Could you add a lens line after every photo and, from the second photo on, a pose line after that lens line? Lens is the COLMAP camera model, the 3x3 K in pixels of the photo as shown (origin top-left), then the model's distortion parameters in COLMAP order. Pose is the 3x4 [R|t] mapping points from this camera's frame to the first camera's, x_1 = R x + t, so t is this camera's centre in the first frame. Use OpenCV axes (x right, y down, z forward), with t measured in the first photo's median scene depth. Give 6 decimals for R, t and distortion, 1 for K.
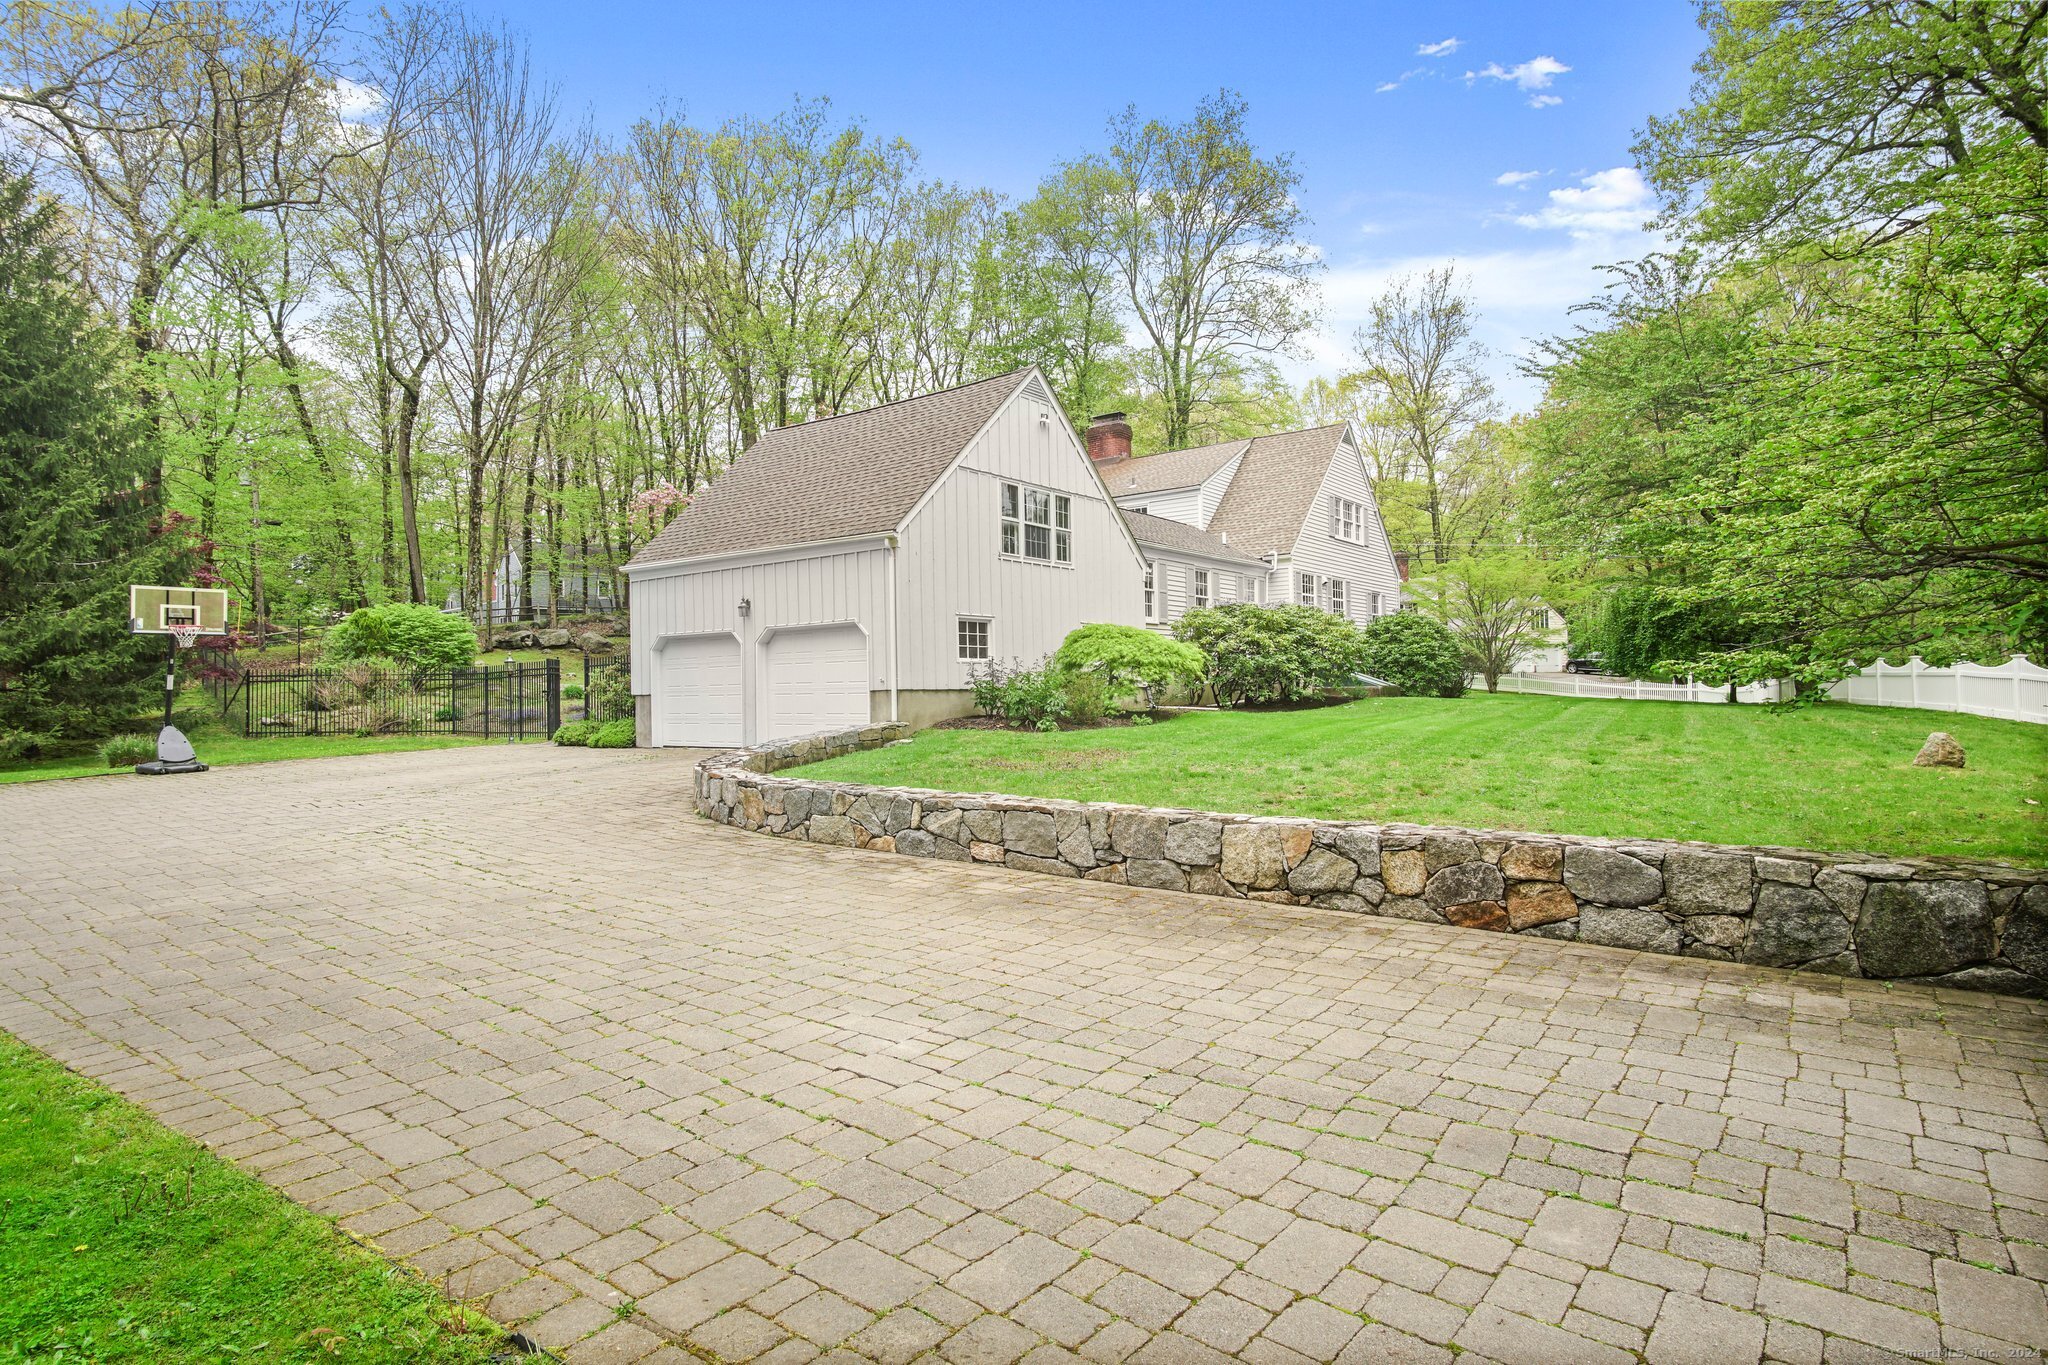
lens RADIAL K [[1073.0, 0, 1024.0], [0, 1073.0, 682.5], [0, 0, 1]] dist [-0.001003, -0.000634]
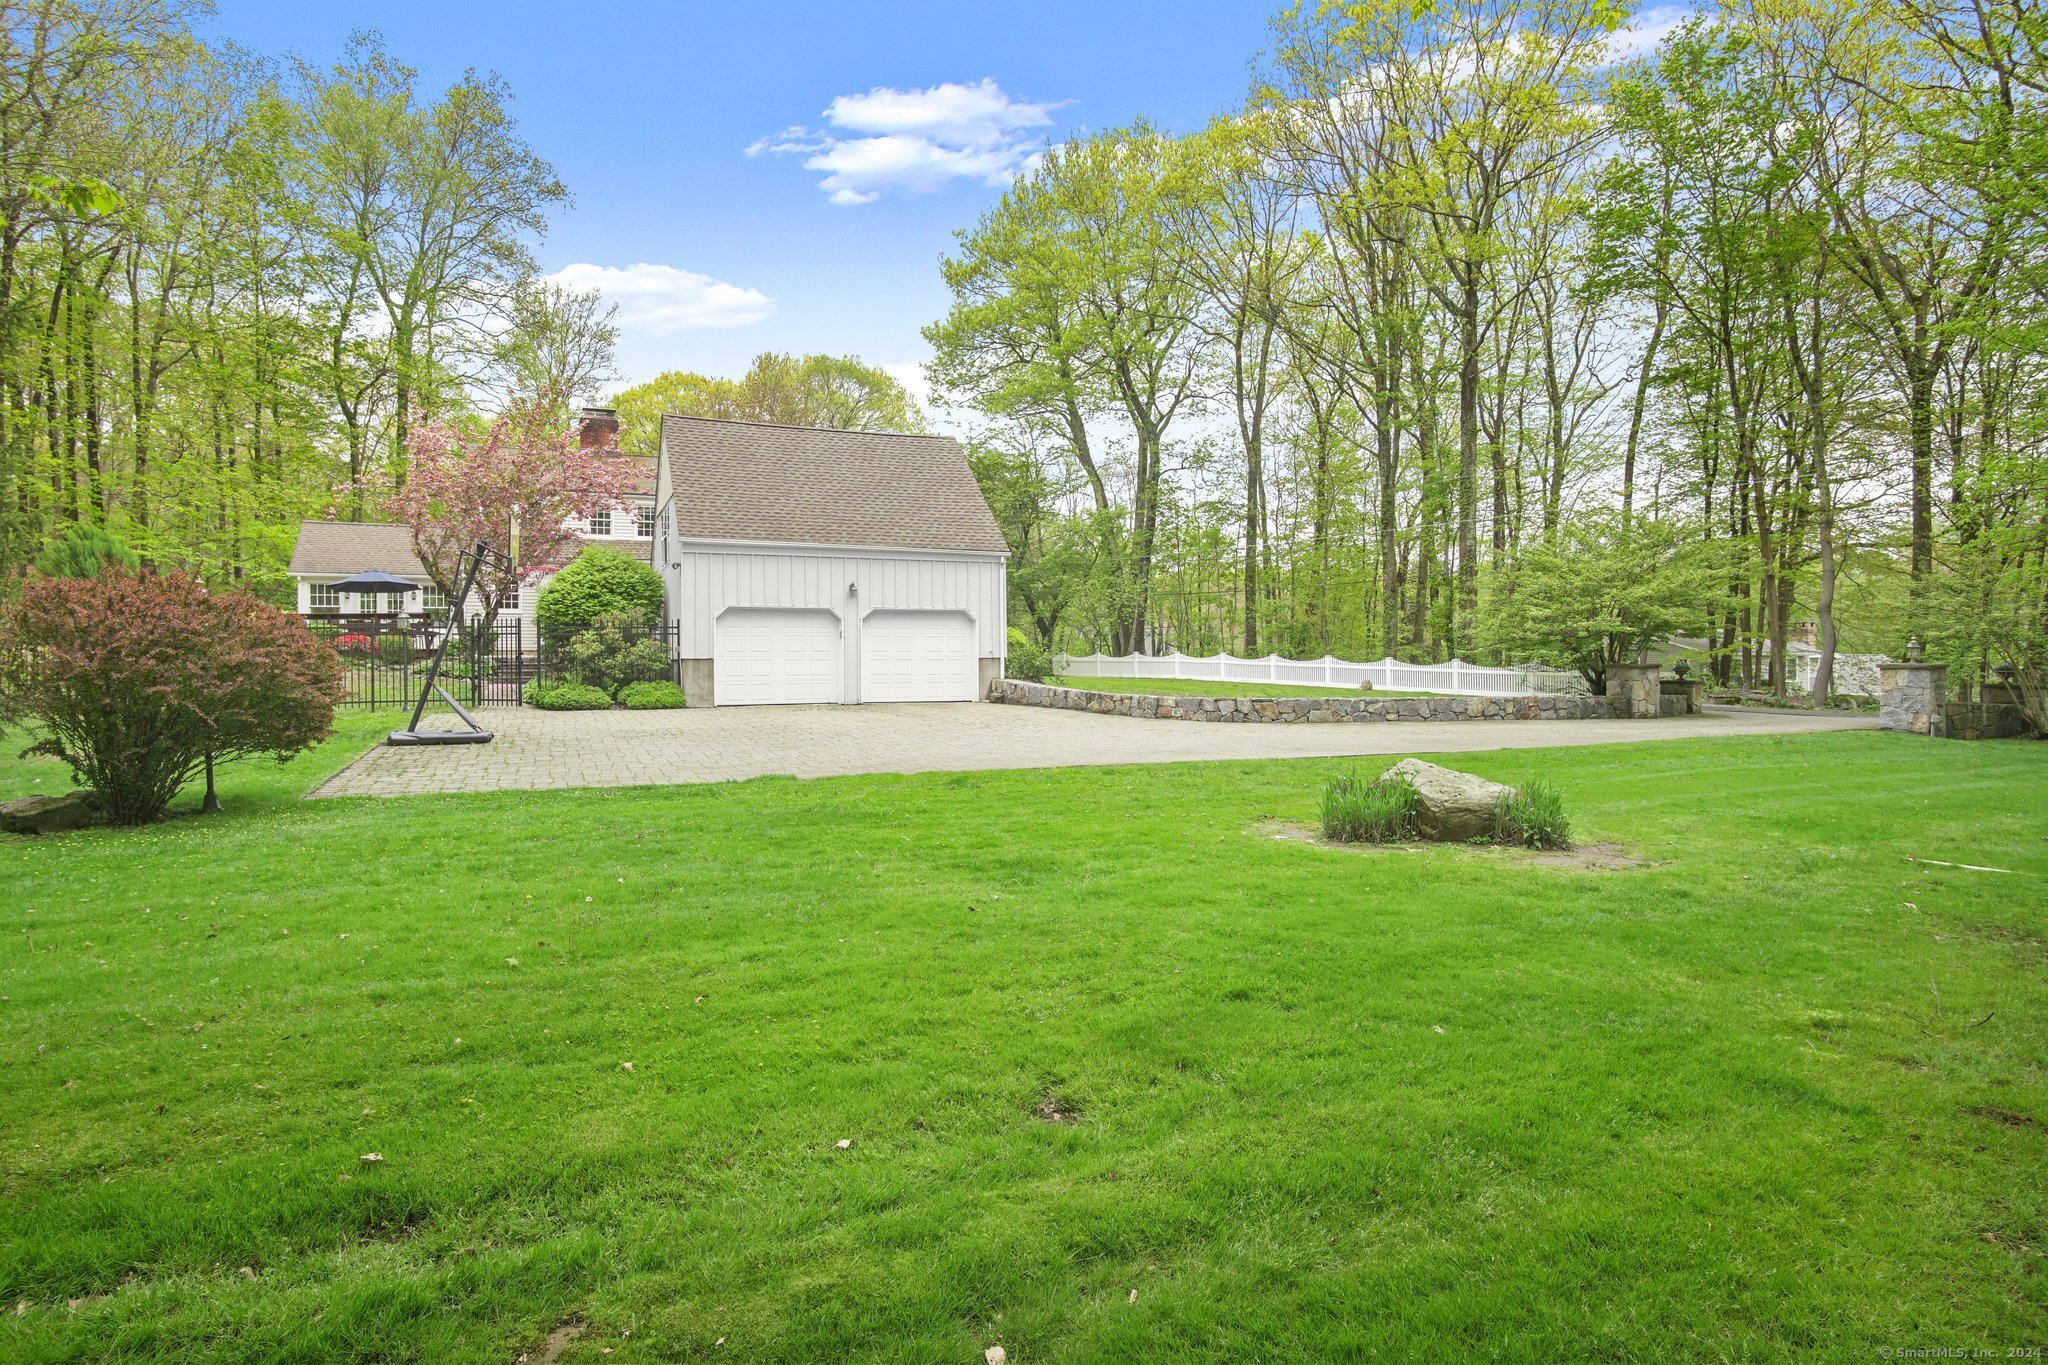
lens RADIAL K [[1073.0, 0, 1024.0], [0, 1073.0, 682.5], [0, 0, 1]] dist [-0.001003, -0.000634]
pose [[0.525588, -0.007772, 0.850704, -1.723532], [-0.007404, 0.999879, 0.013709, 0.026009], [-0.850707, -0.013503, 0.525466, 0.231412]]
